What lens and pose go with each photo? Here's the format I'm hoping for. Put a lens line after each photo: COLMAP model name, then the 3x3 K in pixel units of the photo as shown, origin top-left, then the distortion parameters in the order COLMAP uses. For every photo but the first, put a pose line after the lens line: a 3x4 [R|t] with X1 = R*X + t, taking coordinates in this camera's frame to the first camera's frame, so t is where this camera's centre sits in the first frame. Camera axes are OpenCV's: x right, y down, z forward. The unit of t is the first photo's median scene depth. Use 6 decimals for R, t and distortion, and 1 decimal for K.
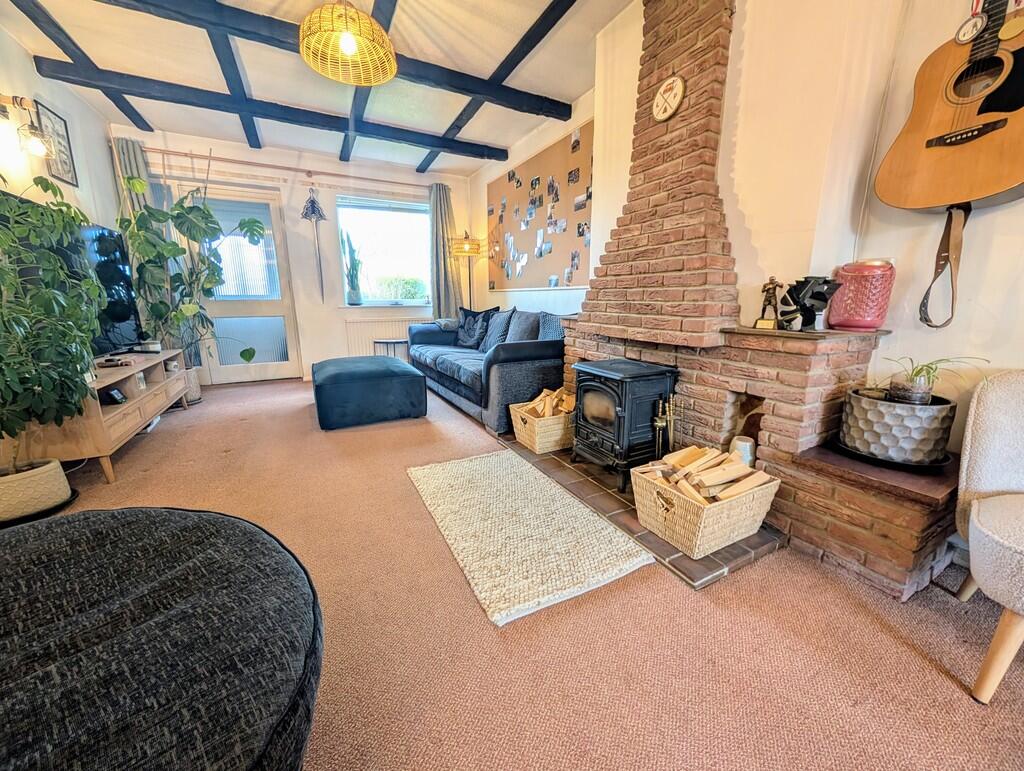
lens RADIAL K [[389.1, 0, 513.4], [0, 389.1, 382.0], [0, 0, 1]] dist [0.001601, 0.000351]
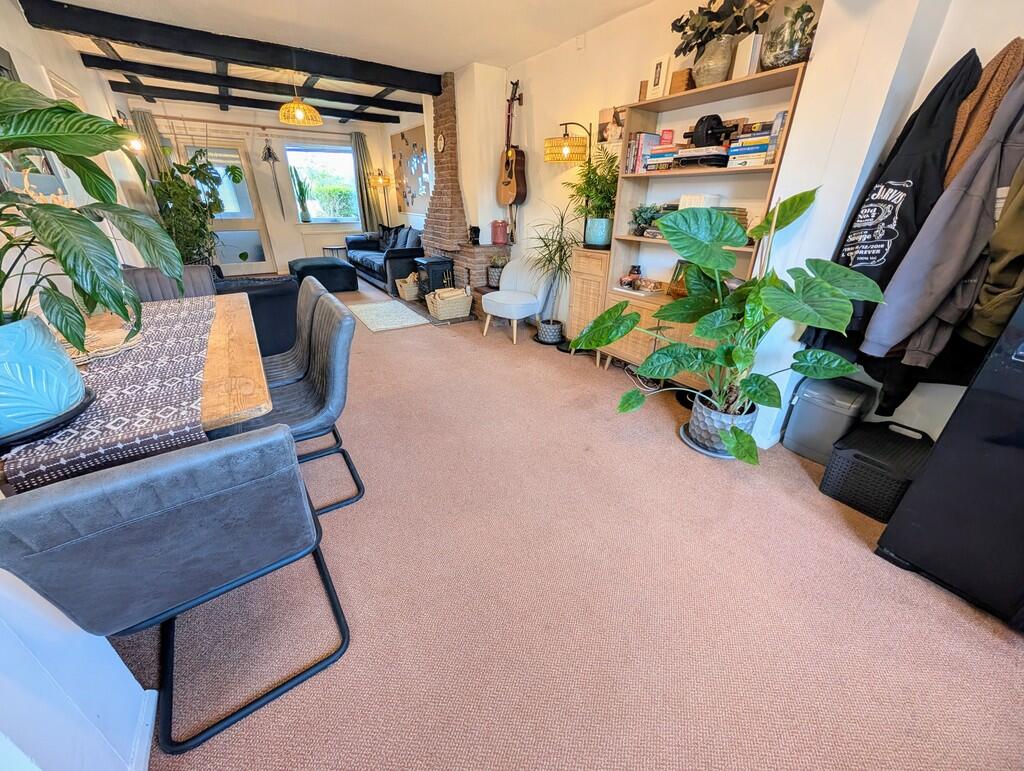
lens RADIAL K [[389.1, 0, 514.2], [0, 389.1, 382.8], [0, 0, 1]] dist [0.001601, 0.000351]
pose [[0.994456, -0.033509, 0.099673, 0.243608], [0.009719, 0.973101, 0.230175, 0.074574], [-0.104705, -0.227930, 0.968031, -0.757433]]
